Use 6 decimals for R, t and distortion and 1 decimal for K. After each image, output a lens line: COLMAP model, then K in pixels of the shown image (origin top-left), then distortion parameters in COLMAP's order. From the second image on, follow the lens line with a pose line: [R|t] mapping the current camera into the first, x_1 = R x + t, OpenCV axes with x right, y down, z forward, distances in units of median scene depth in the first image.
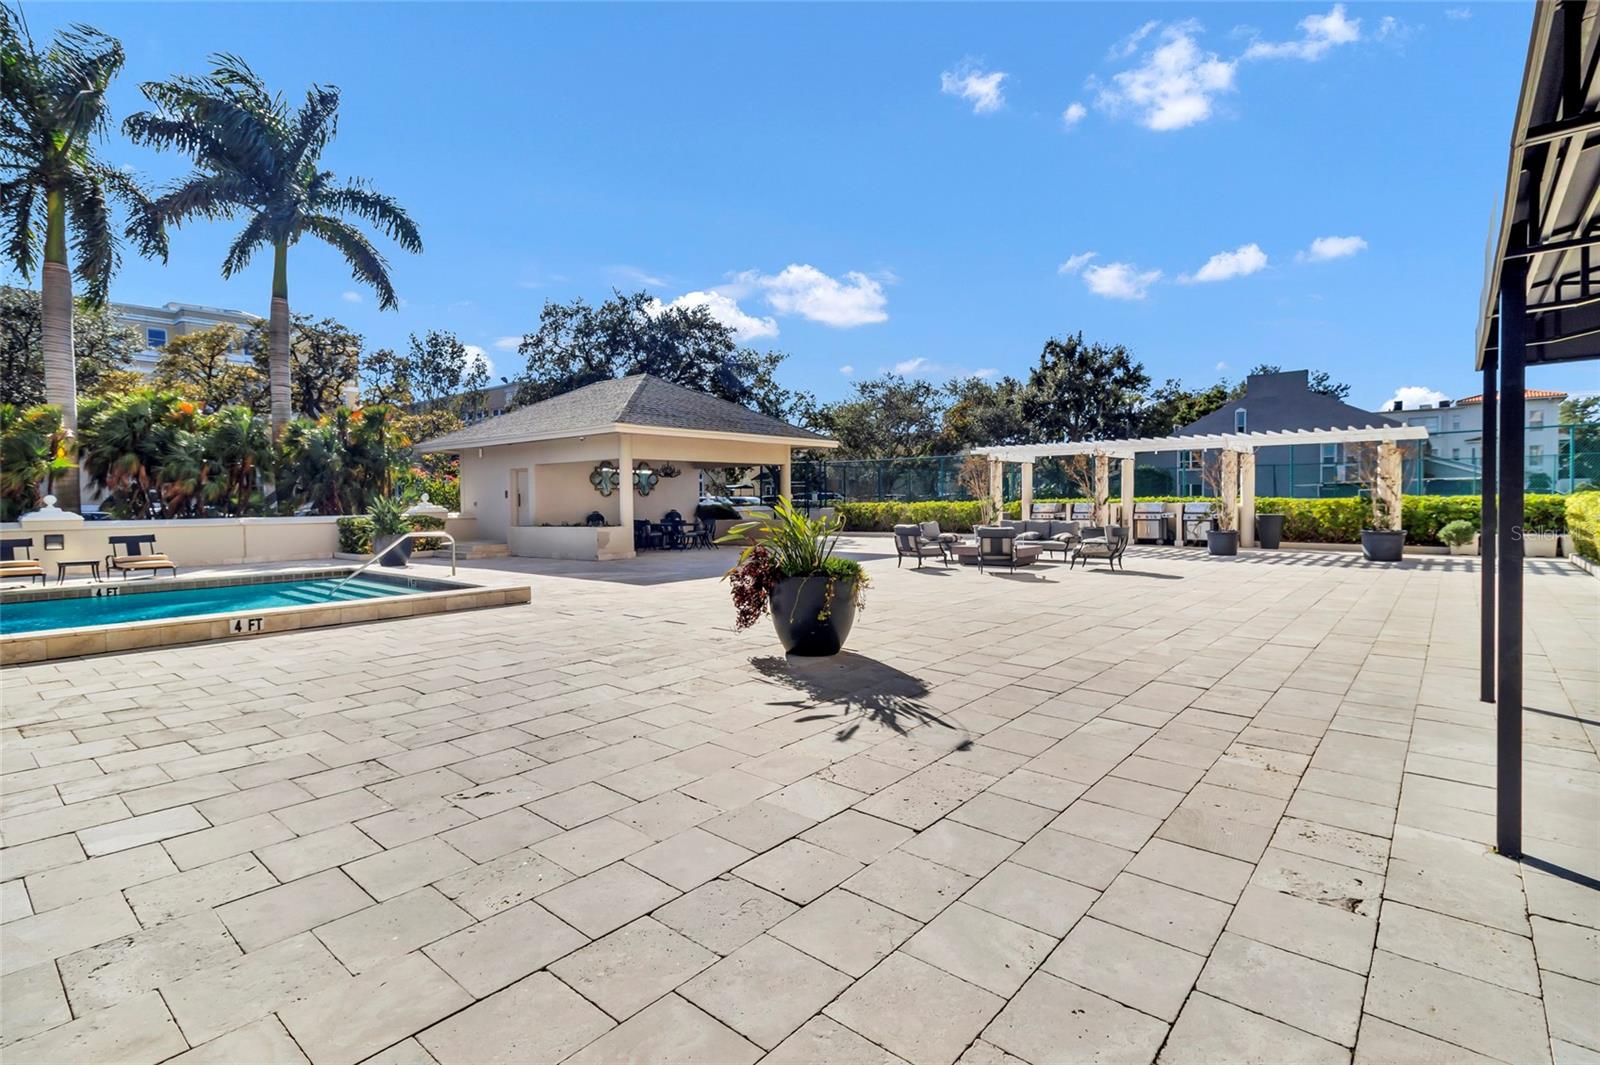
lens RADIAL K [[774.4, 0, 803.3], [0, 774.4, 519.3], [0, 0, 1]] dist [0.007881, -0.000961]
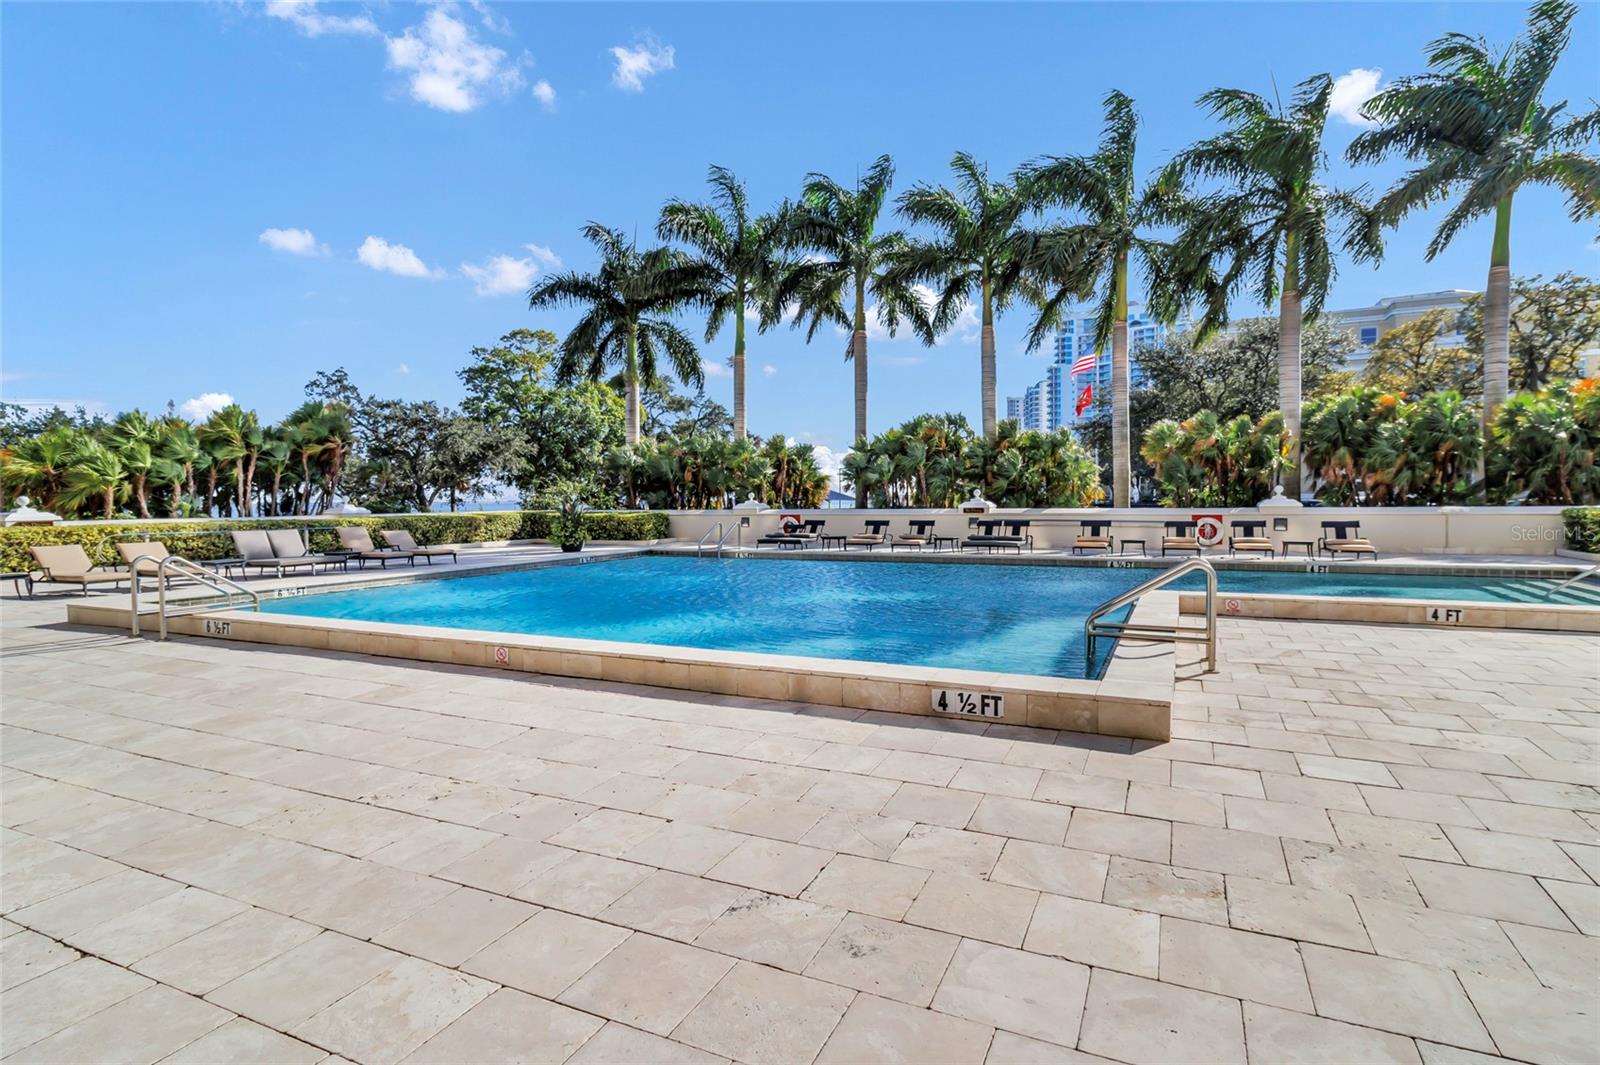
lens RADIAL K [[774.4, 0, 803.3], [0, 774.4, 519.3], [0, 0, 1]] dist [0.007881, -0.000961]
pose [[0.252232, 0.032215, -0.967130, 0.015339], [-0.018366, 0.999425, 0.028501, 0.000715], [0.967492, 0.010573, 0.252679, -0.019339]]
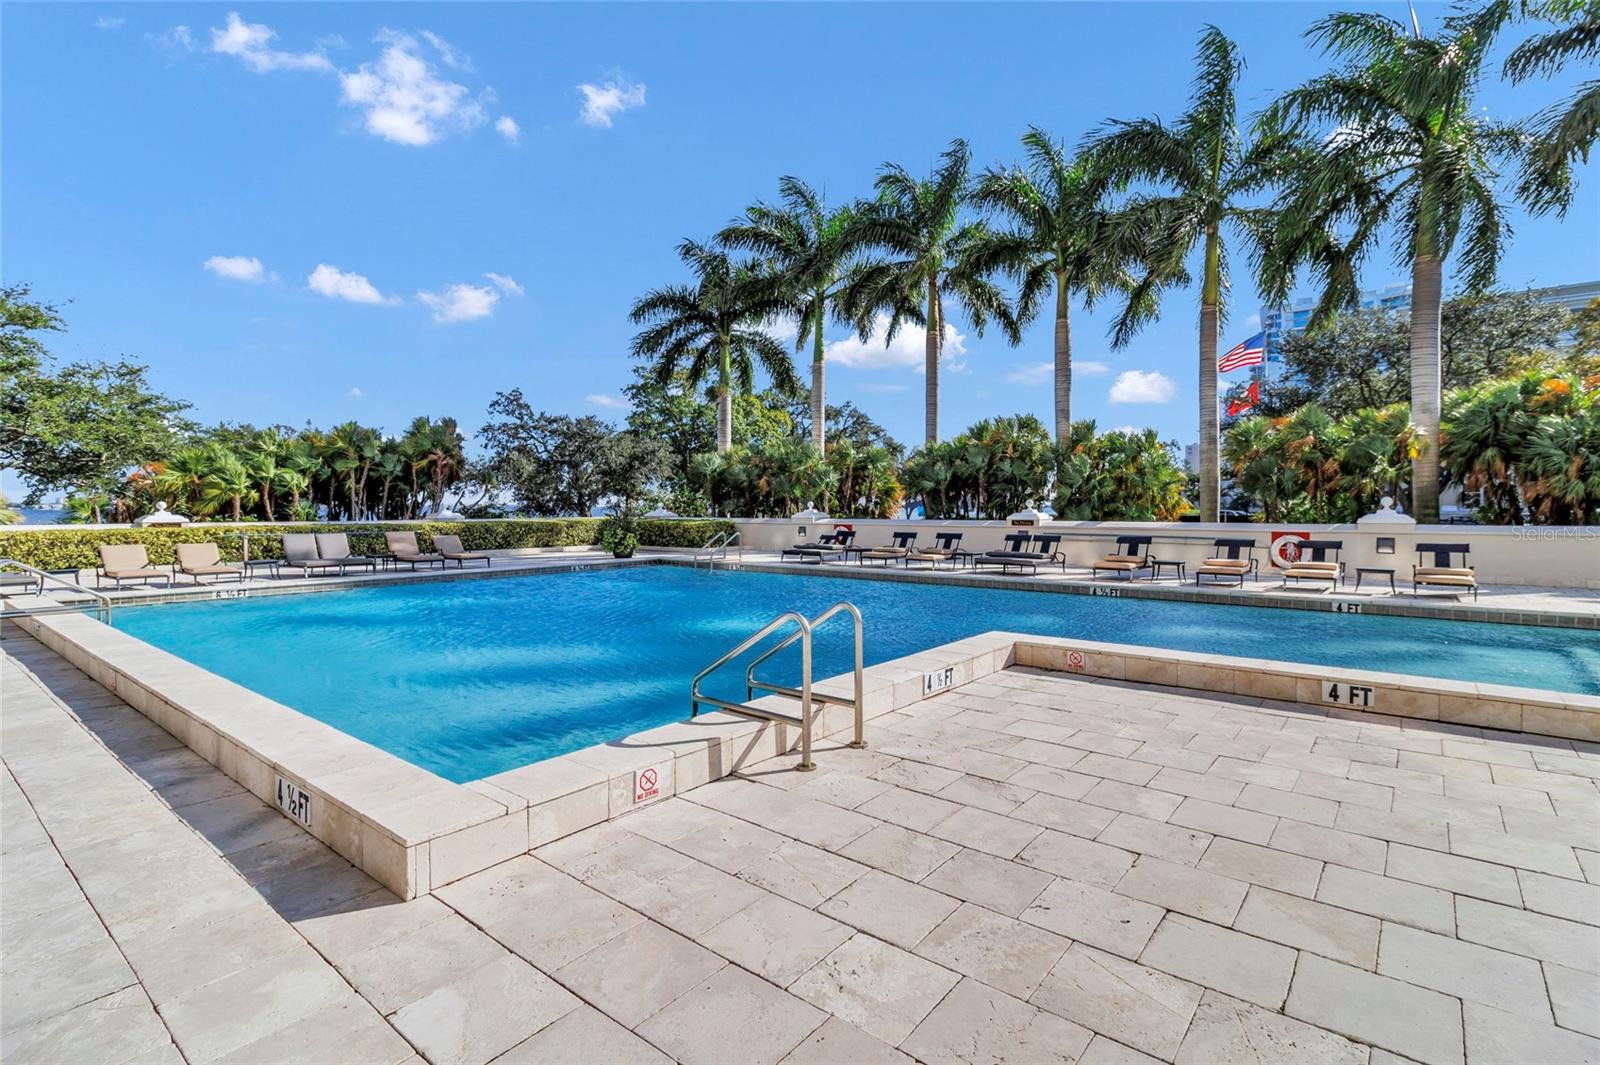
lens RADIAL K [[751.9, 0, 806.6], [0, 751.9, 527.6], [0, 0, 1]] dist [0.000183, 0.000416]
pose [[0.021692, 0.036576, -0.999095, -0.043336], [-0.024291, 0.999055, 0.036047, -0.009065], [0.999470, 0.023487, 0.022560, 0.257427]]
